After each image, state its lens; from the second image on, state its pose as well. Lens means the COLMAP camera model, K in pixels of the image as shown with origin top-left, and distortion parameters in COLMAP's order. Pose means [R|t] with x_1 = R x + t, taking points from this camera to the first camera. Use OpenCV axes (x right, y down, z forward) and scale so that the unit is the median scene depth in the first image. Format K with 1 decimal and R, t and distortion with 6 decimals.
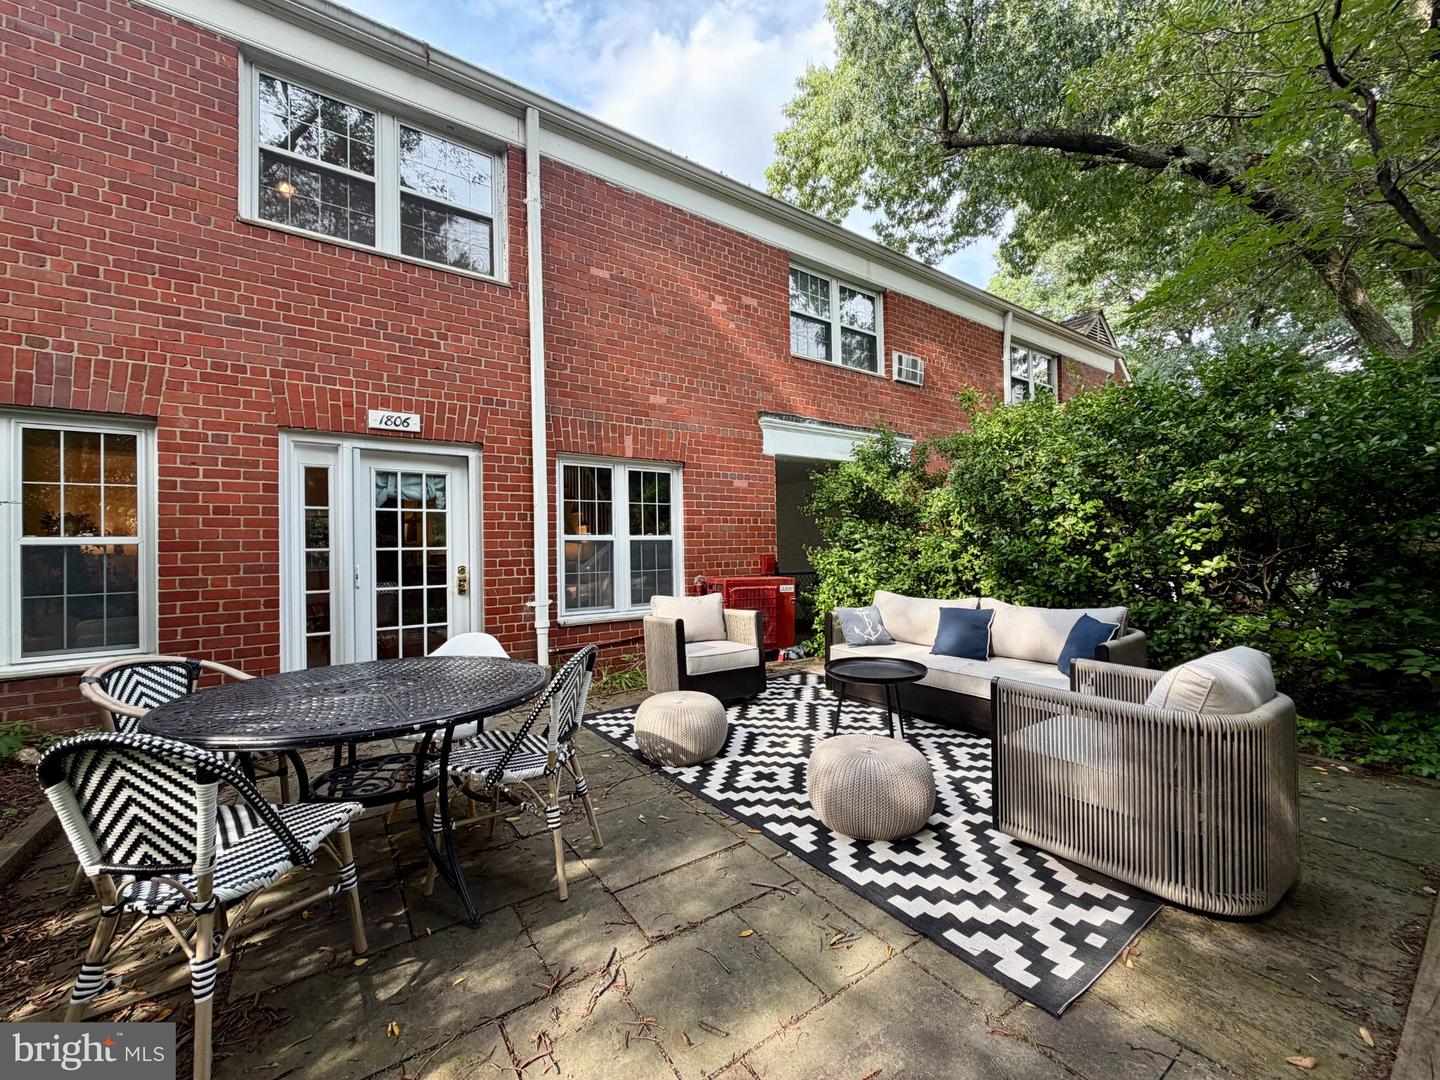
lens RADIAL K [[574.4, 0, 714.4], [0, 574.4, 541.8], [0, 0, 1]] dist [-0.001114, 0.000955]
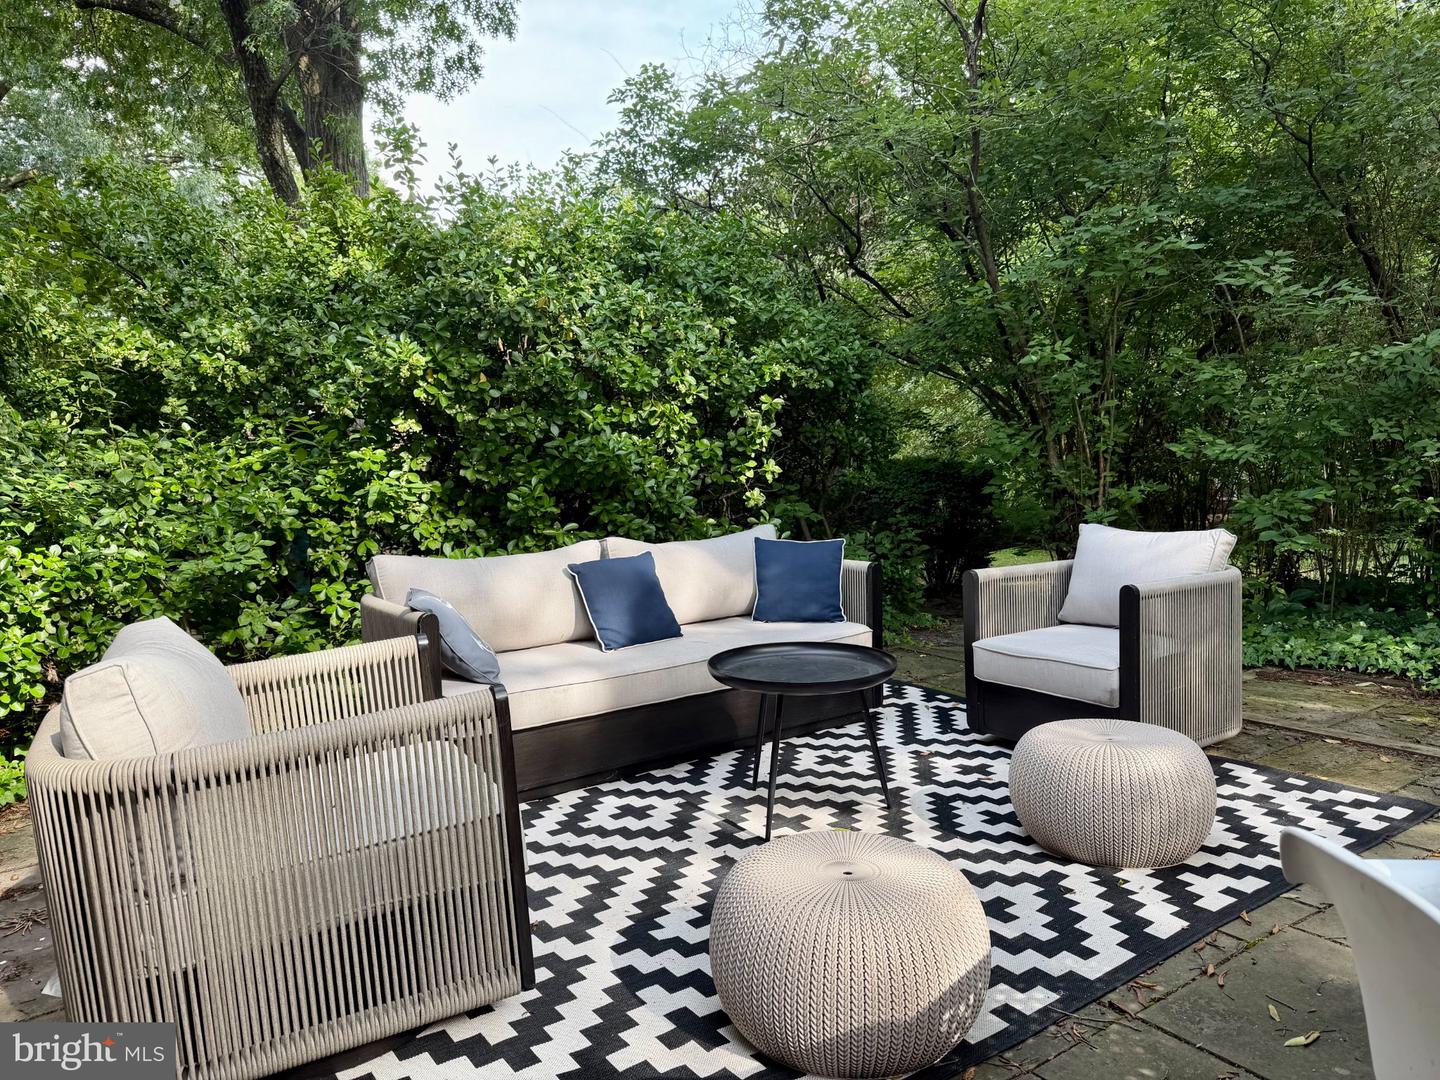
lens RADIAL K [[1010.7, 0, 724.2], [0, 1010.7, 547.4], [0, 0, 1]] dist [0.051839, -0.060654]
pose [[0.014836, -0.083416, 0.996404, -0.570891], [0.026636, 0.996193, 0.083002, 0.028249], [-0.999535, 0.025309, 0.017001, 0.935142]]
